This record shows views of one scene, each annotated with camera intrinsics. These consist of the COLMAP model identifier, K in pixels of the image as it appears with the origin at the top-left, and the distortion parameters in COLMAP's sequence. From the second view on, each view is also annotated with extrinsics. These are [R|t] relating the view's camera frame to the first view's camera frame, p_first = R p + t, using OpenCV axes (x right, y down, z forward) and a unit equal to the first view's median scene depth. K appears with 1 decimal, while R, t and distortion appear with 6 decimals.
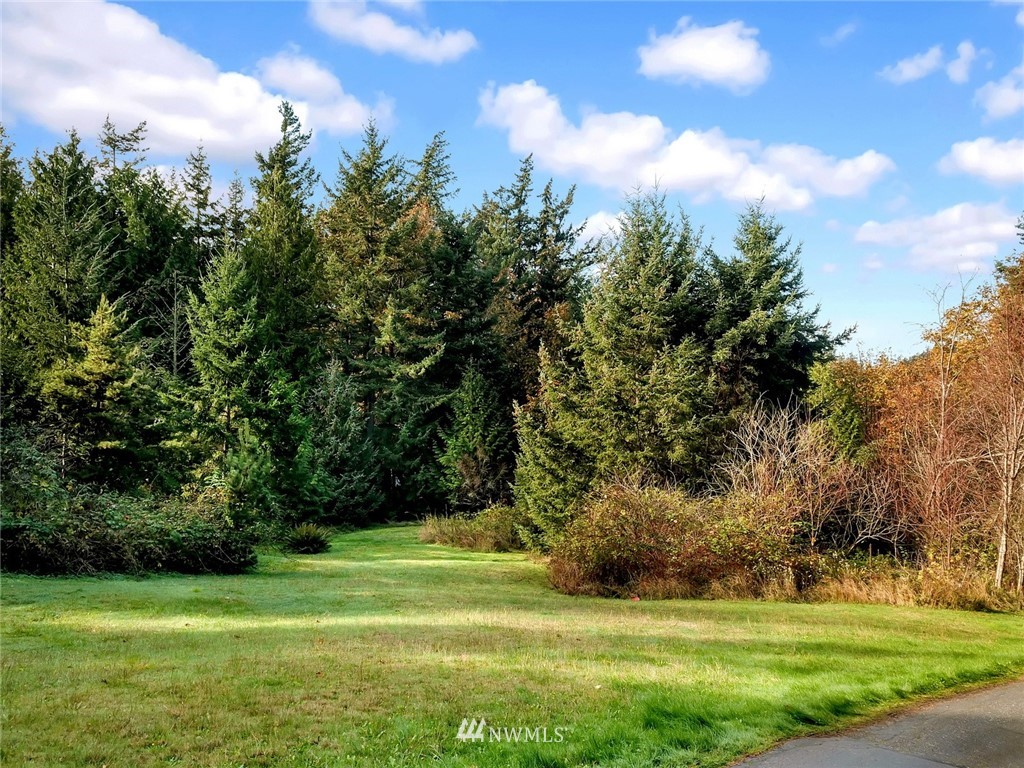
lens RADIAL K [[789.3, 0, 502.3], [0, 789.3, 384.2], [0, 0, 1]] dist [0.027774, -0.037884]
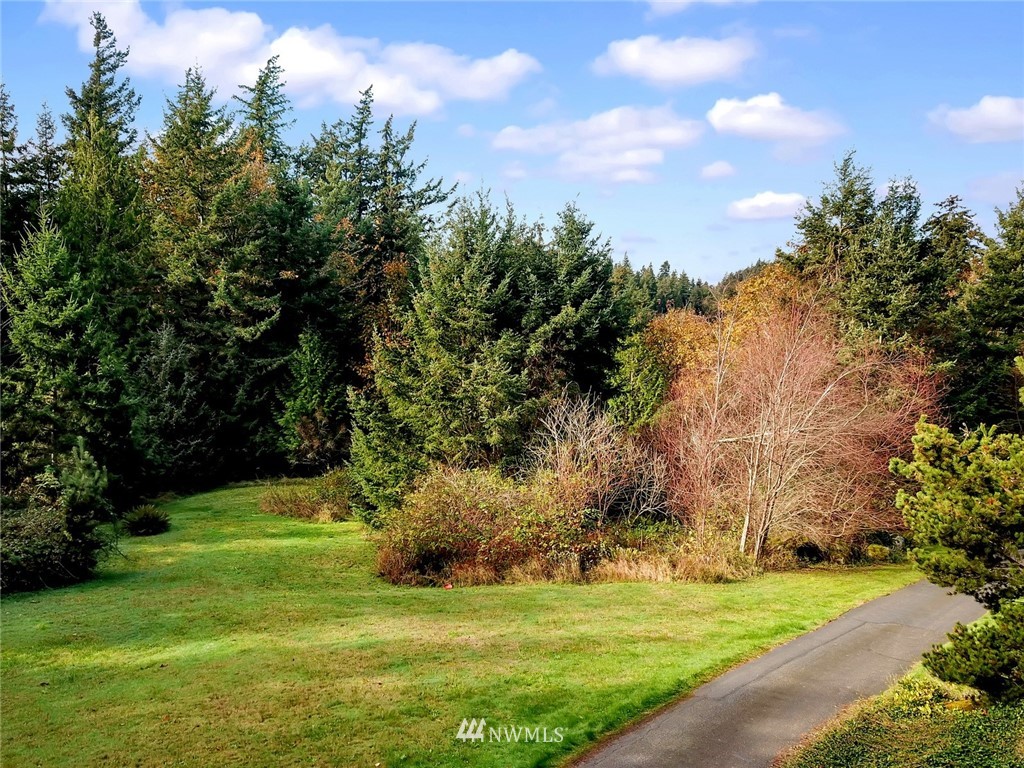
lens RADIAL K [[793.6, 0, 503.6], [0, 793.6, 383.7], [0, 0, 1]] dist [0.007193, -0.000680]
pose [[0.981862, -0.011274, 0.189261, 0.014648], [-0.011085, 0.993109, 0.116670, -0.083999], [-0.189272, -0.116651, 0.974971, -0.064123]]
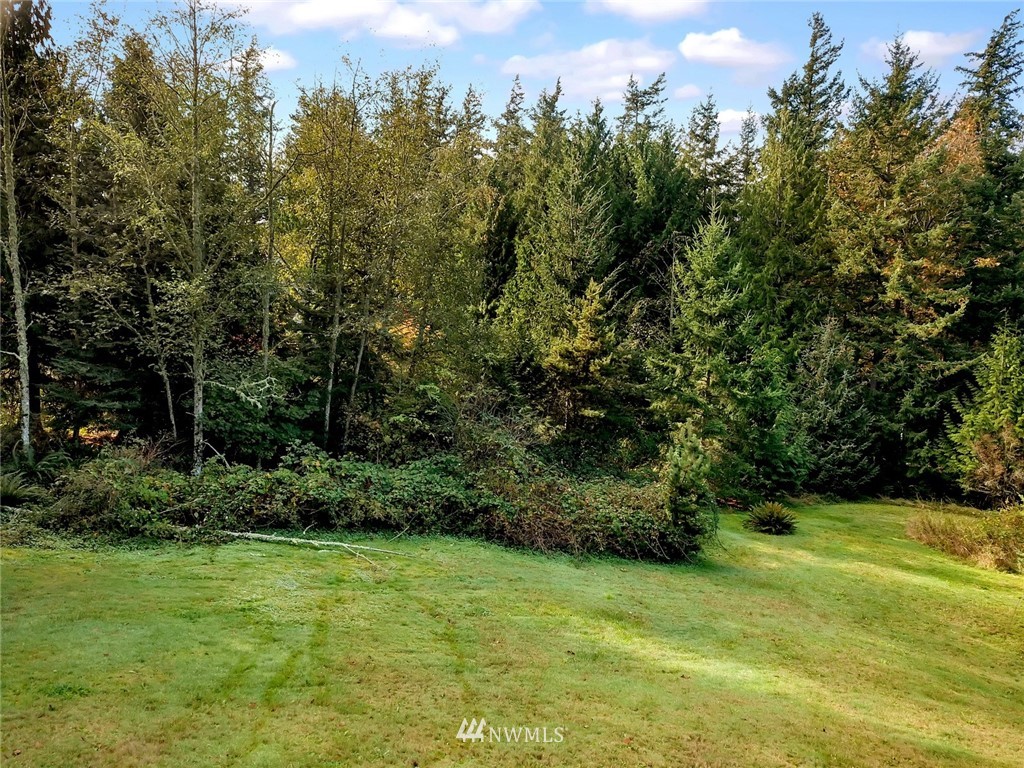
lens RADIAL K [[793.6, 0, 503.6], [0, 793.6, 383.7], [0, 0, 1]] dist [0.007193, -0.000680]
pose [[0.792636, 0.077116, -0.604799, 0.059506], [-0.006496, 0.992981, 0.118098, -0.066928], [0.609660, -0.089680, 0.787573, 0.020706]]
